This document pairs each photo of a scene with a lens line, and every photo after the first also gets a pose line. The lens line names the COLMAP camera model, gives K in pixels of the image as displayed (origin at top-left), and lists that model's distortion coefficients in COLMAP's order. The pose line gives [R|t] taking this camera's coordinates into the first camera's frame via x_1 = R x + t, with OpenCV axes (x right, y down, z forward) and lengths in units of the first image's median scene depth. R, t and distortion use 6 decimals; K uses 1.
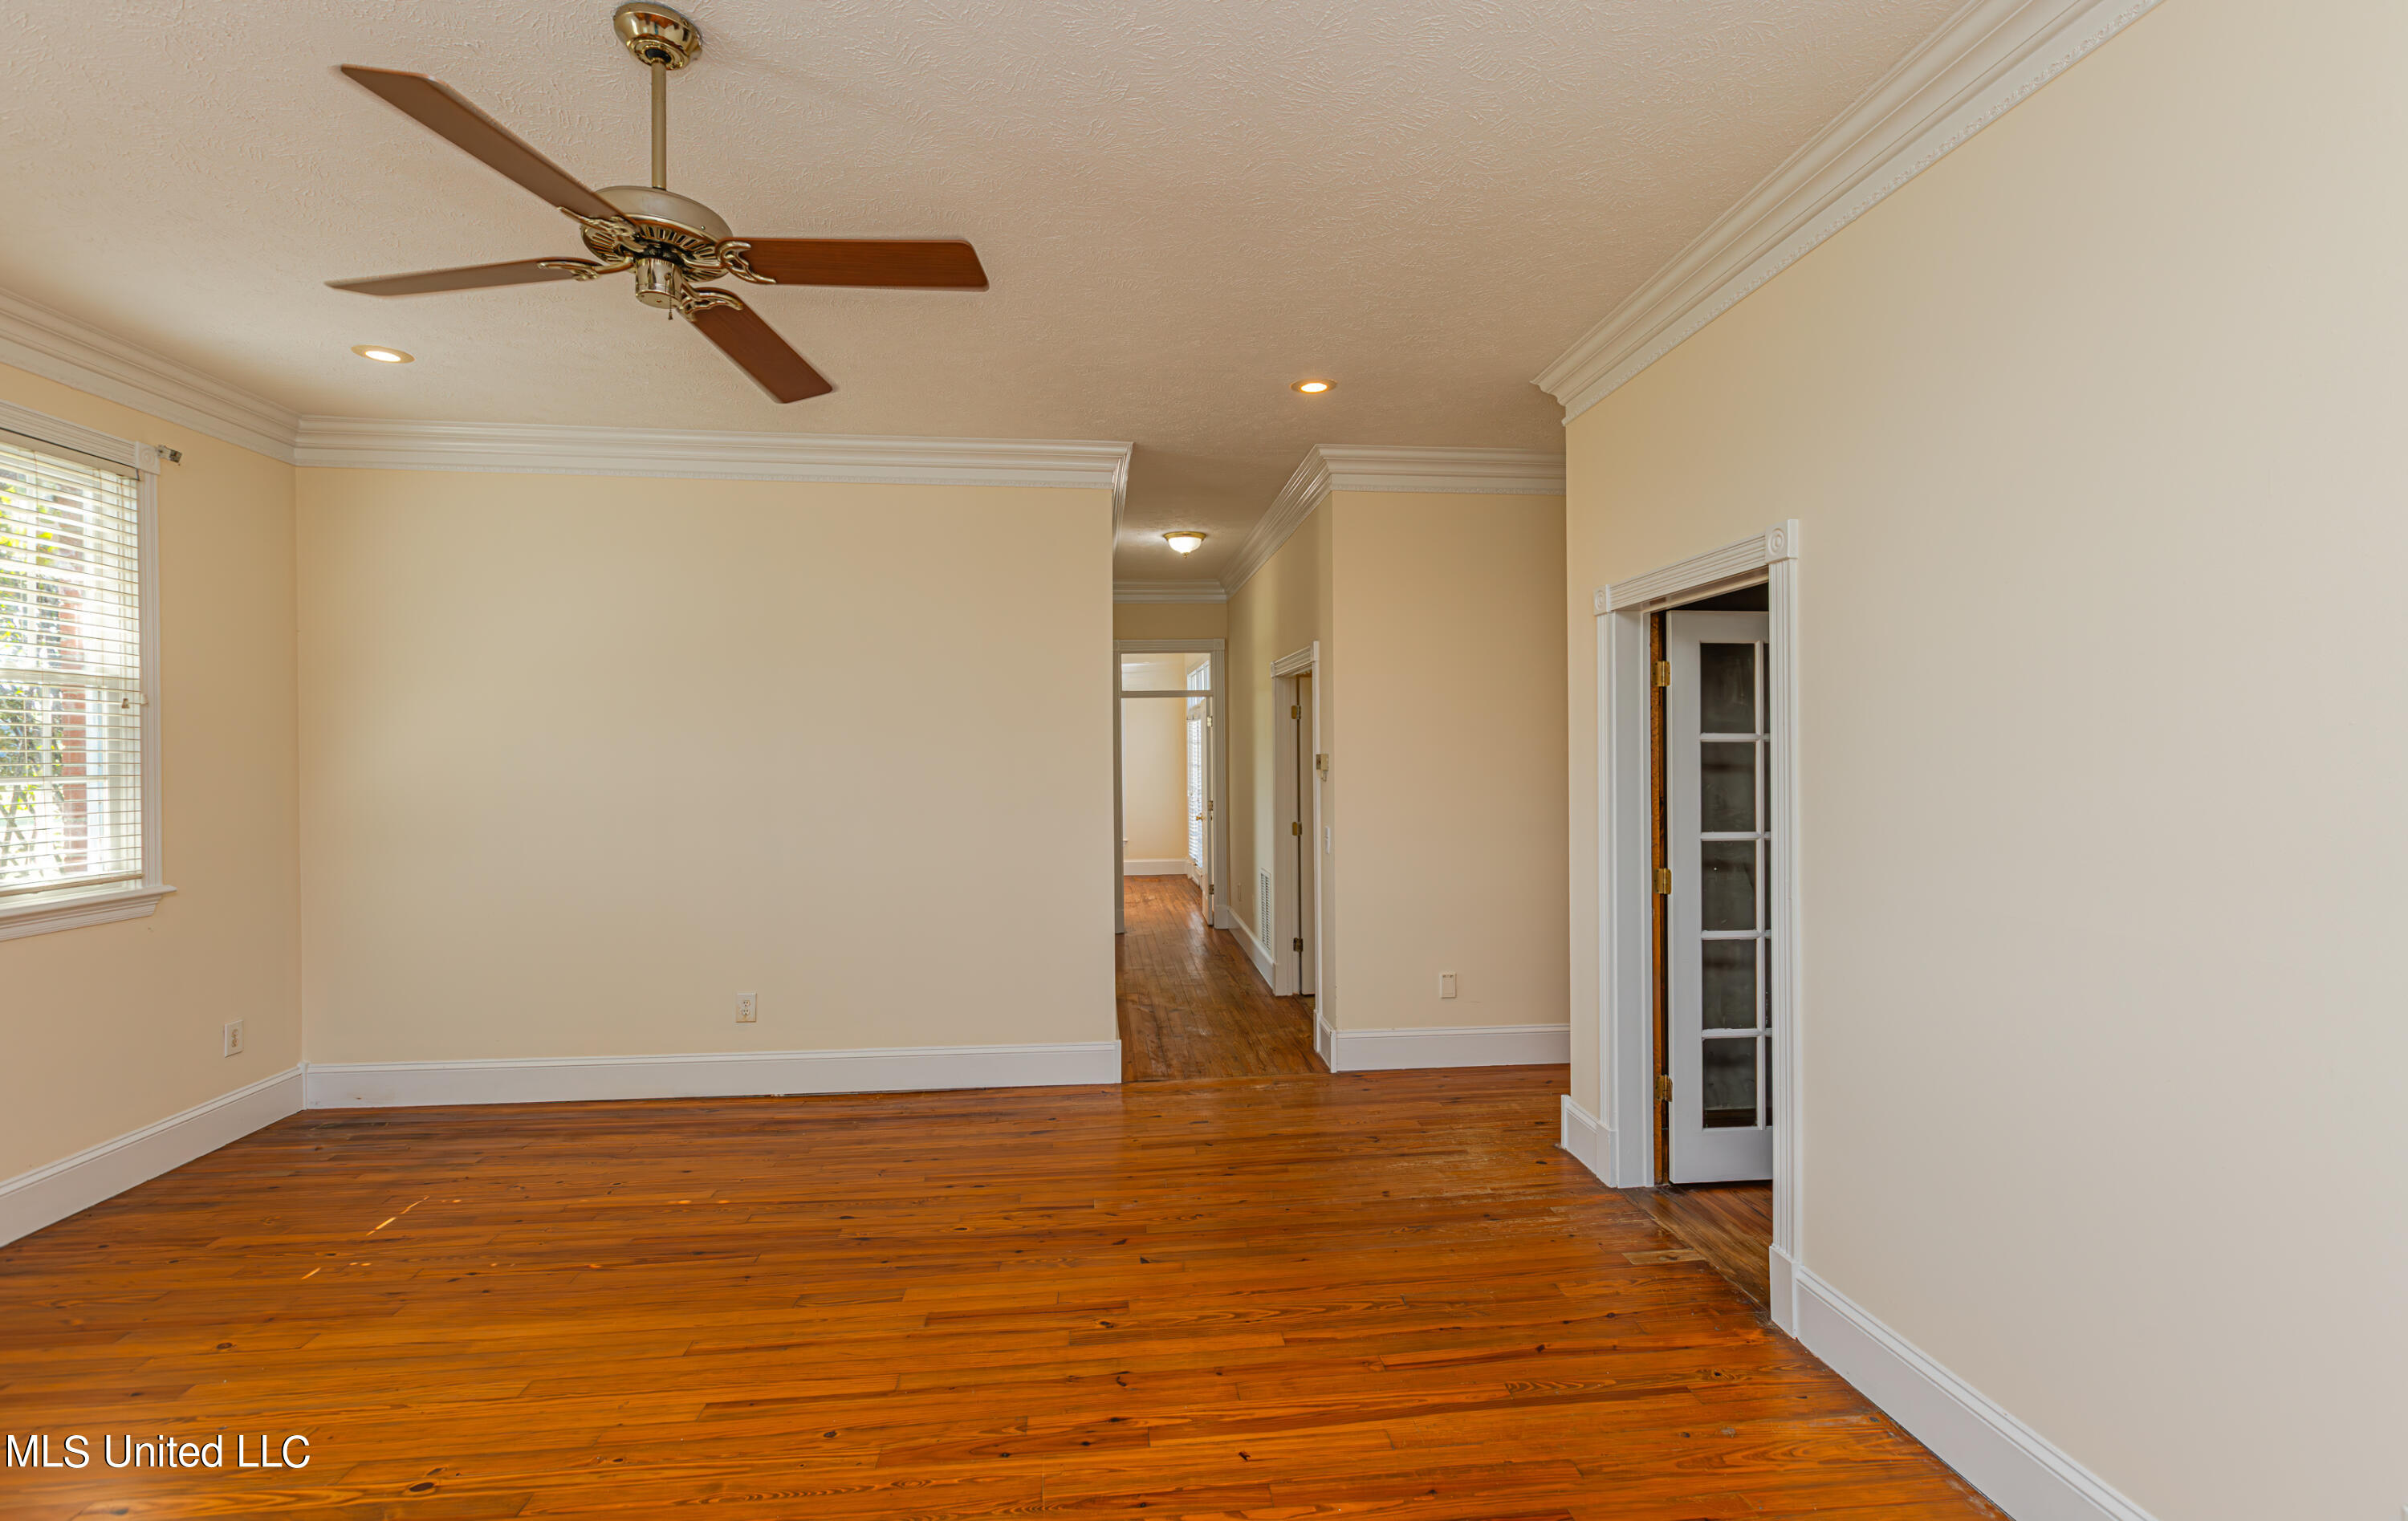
lens RADIAL K [[1129.5, 0, 1204.0], [0, 1129.5, 760.5], [0, 0, 1]] dist [-0.000310, -0.000013]
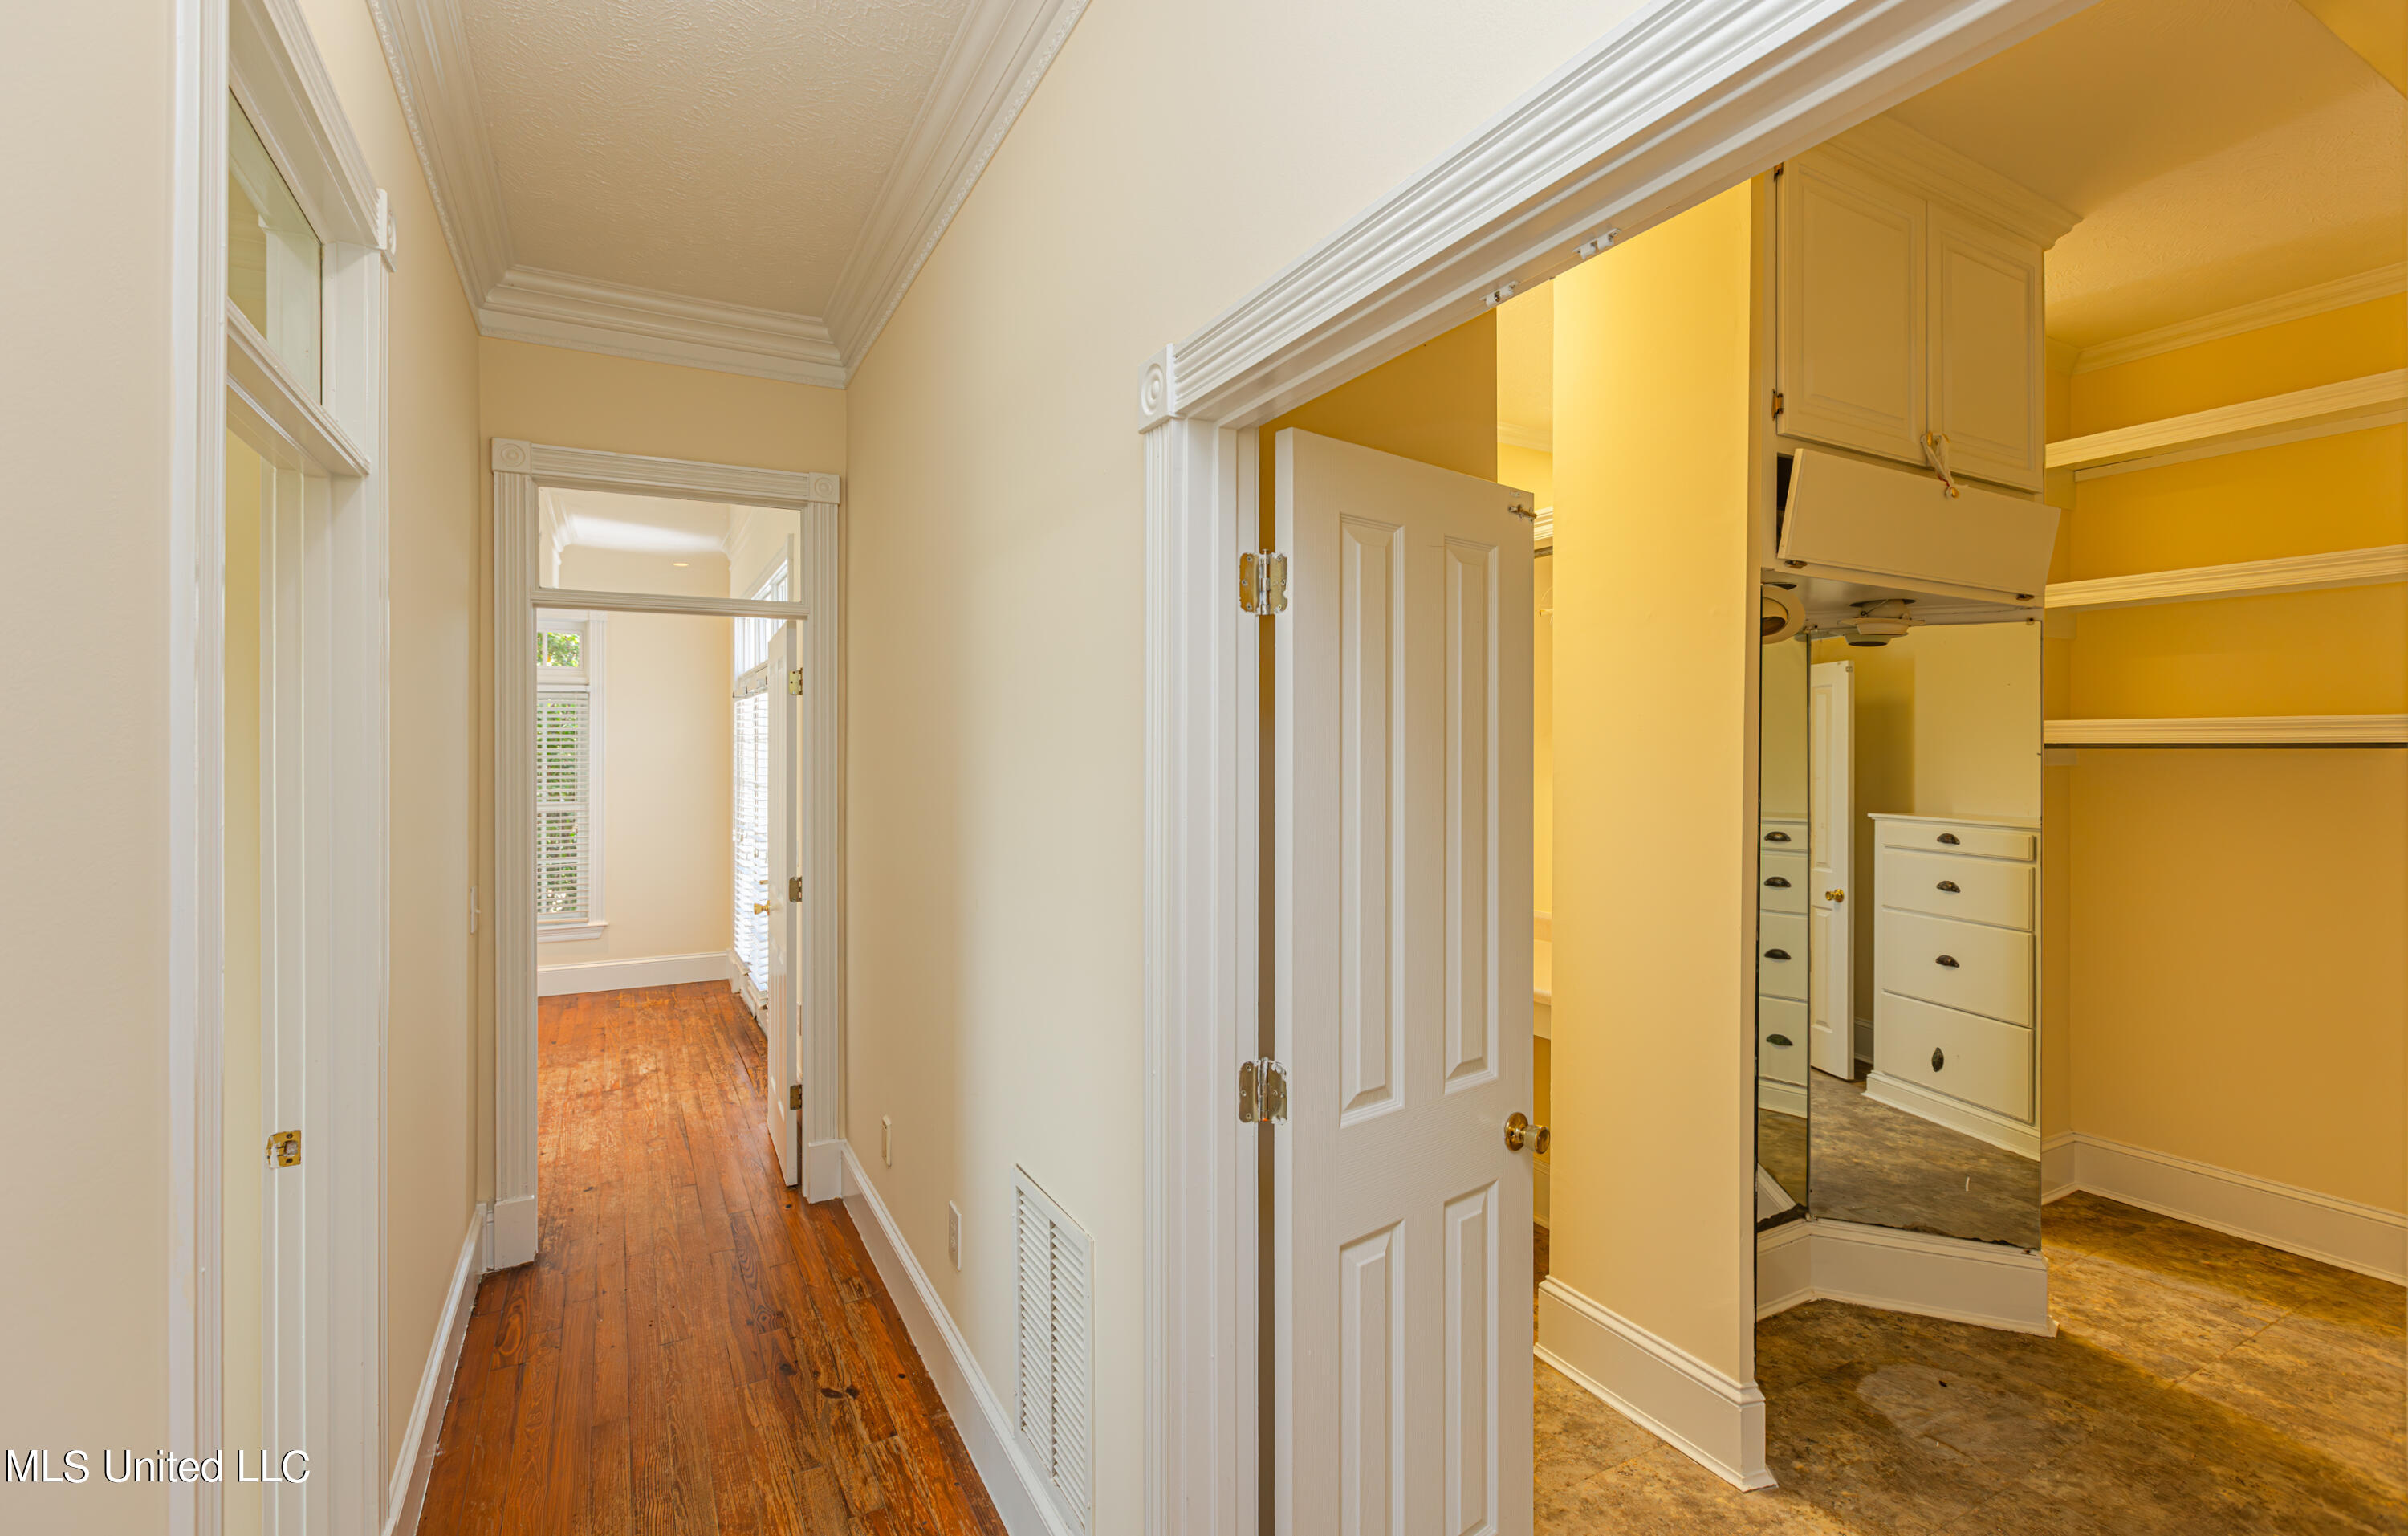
lens RADIAL K [[1093.9, 0, 1204.0], [0, 1093.9, 768.0], [0, 0, 1]] dist [0.000474, 0.000017]
pose [[0.926166, 0.015436, 0.376800, -0.007748], [-0.013005, 0.999875, -0.008996, -0.001446], [-0.376892, 0.003432, 0.926251, 0.689078]]
